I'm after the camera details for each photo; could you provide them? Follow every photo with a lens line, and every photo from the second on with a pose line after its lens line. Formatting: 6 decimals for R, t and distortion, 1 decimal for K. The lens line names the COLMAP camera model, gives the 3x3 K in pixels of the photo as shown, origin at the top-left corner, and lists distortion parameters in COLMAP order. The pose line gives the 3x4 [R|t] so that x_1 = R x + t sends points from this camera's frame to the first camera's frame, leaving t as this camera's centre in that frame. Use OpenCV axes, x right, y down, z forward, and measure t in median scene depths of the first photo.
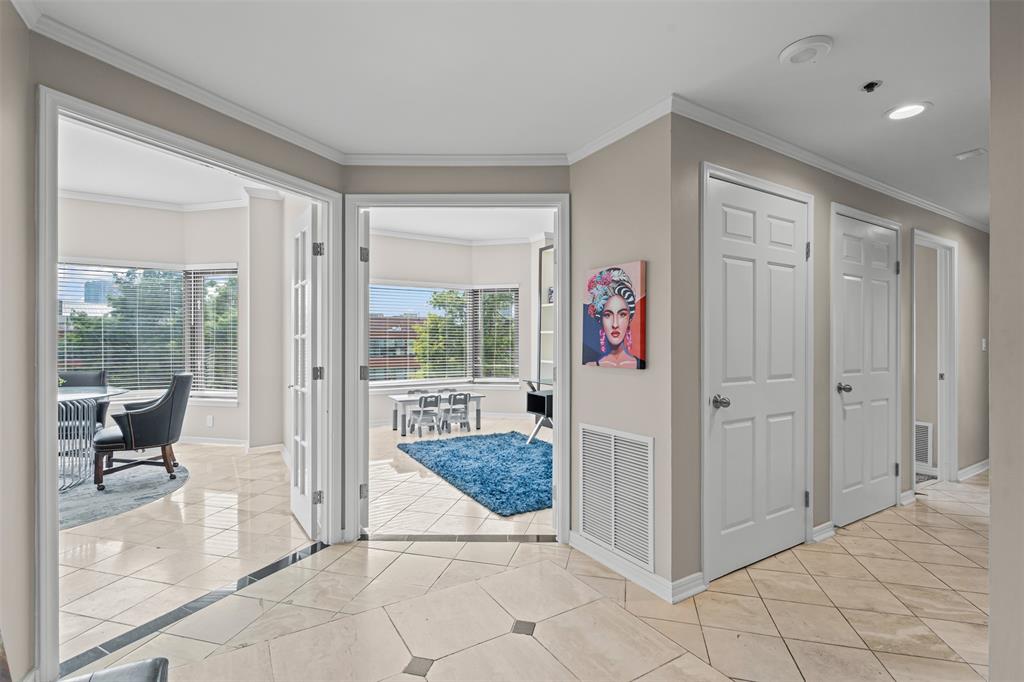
lens RADIAL K [[468.9, 0, 506.9], [0, 468.9, 341.4], [0, 0, 1]] dist [0.005109, 0.000439]
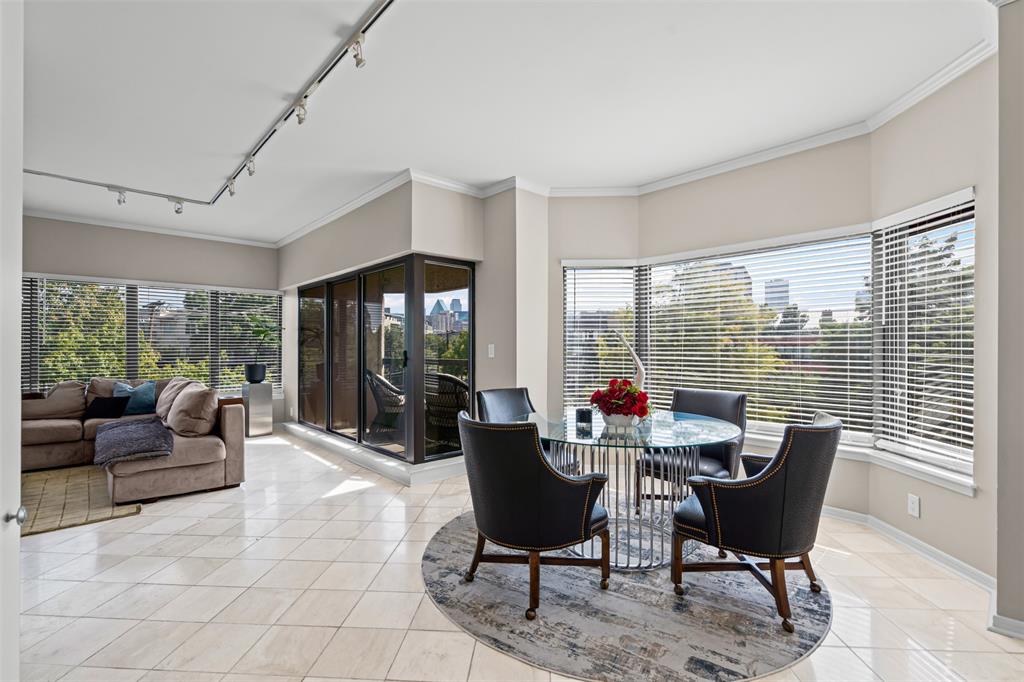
lens RADIAL K [[468.9, 0, 511.8], [0, 468.9, 346.7], [0, 0, 1]] dist [0.005109, 0.000439]
pose [[0.197115, -0.011505, -0.980313, -0.276738], [0.000160, 0.999932, -0.011703, -0.002416], [0.980380, 0.002150, 0.197104, 0.616067]]
